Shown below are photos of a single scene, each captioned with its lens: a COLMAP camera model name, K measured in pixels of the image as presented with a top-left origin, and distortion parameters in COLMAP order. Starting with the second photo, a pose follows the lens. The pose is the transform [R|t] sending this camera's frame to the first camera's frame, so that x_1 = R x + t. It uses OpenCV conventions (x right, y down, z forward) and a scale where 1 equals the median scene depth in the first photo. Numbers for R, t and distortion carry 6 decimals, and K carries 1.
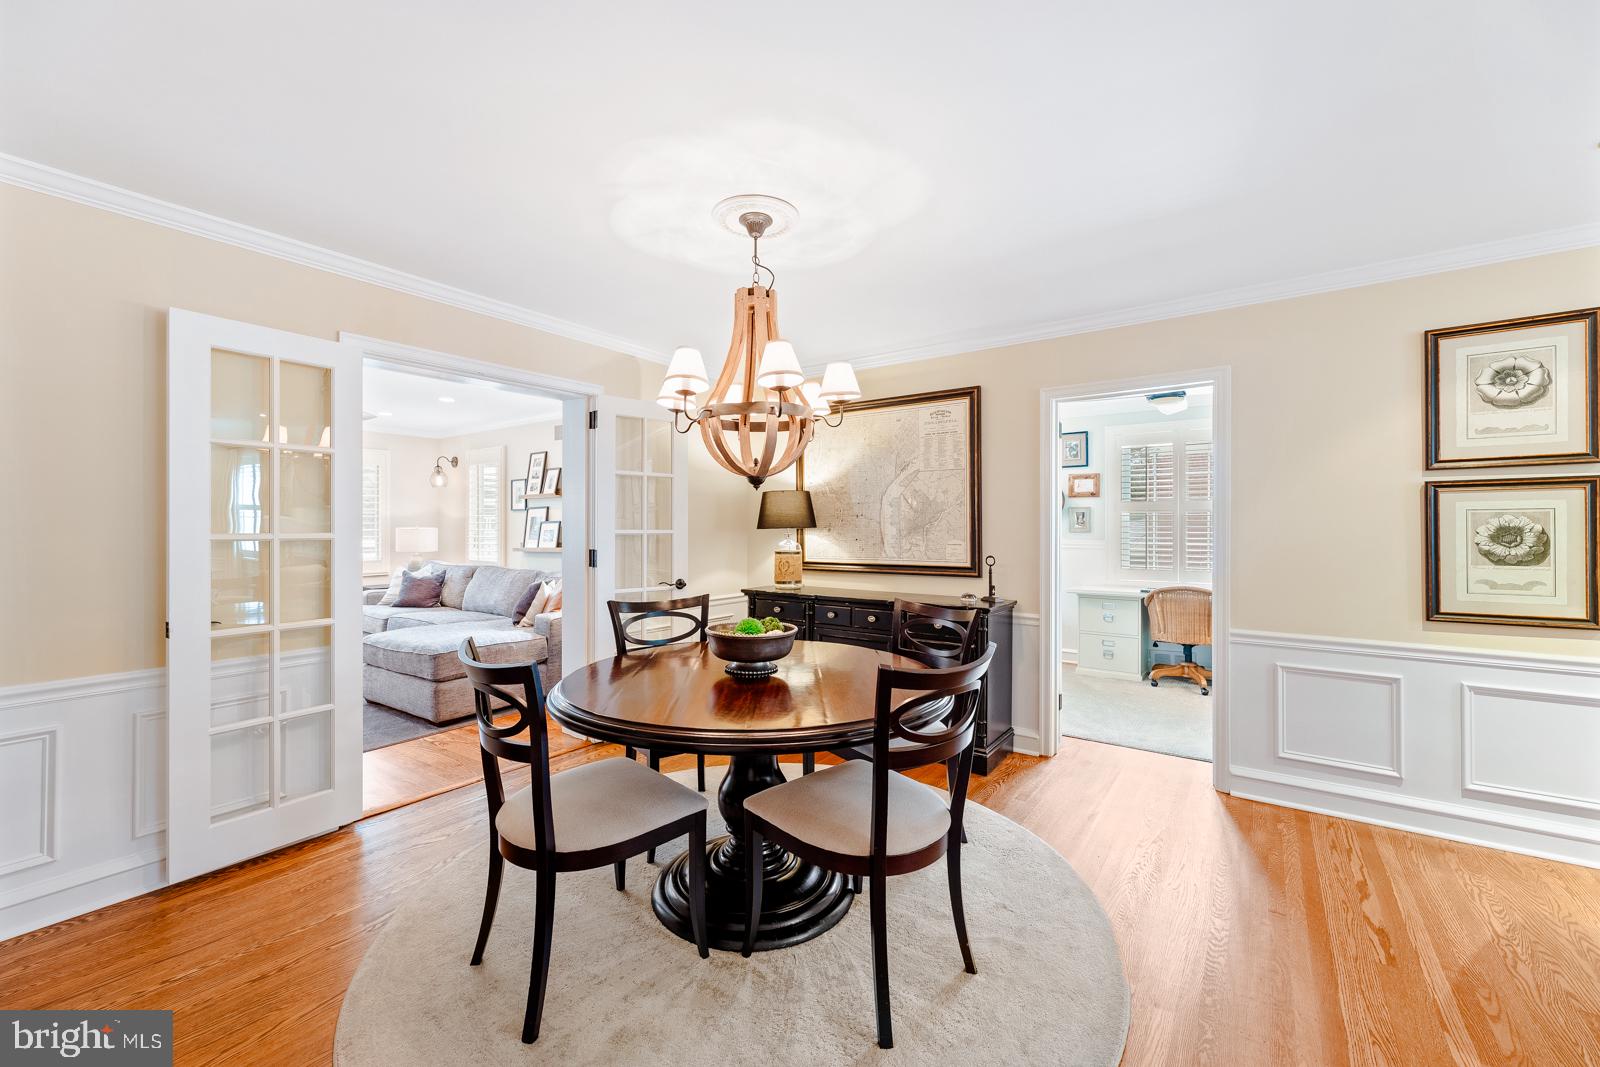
lens RADIAL K [[653.3, 0, 798.2], [0, 653.3, 526.7], [0, 0, 1]] dist [0.000030, -0.000009]
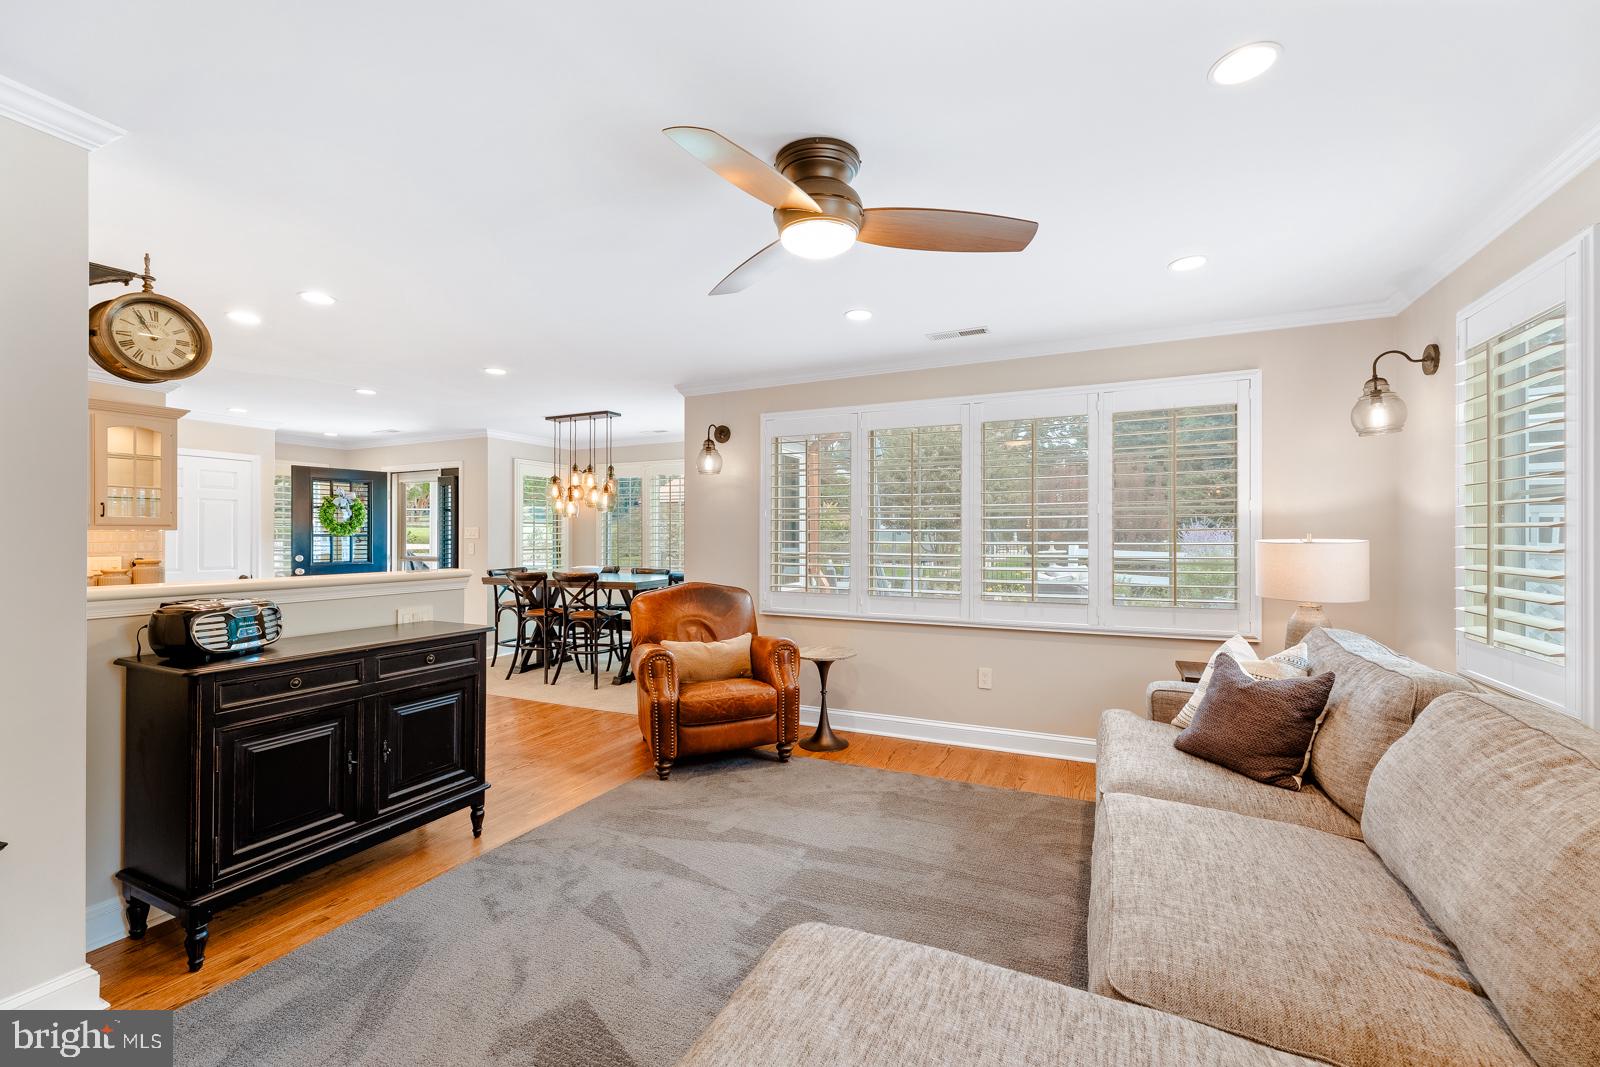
lens RADIAL K [[653.3, 0, 798.2], [0, 653.3, 530.1], [0, 0, 1]] dist [0.000030, -0.000009]
pose [[0.162933, -0.008020, -0.986605, -0.238987], [0.004694, 0.999962, -0.007353, -0.003708], [0.986626, -0.003433, 0.162964, 0.625587]]
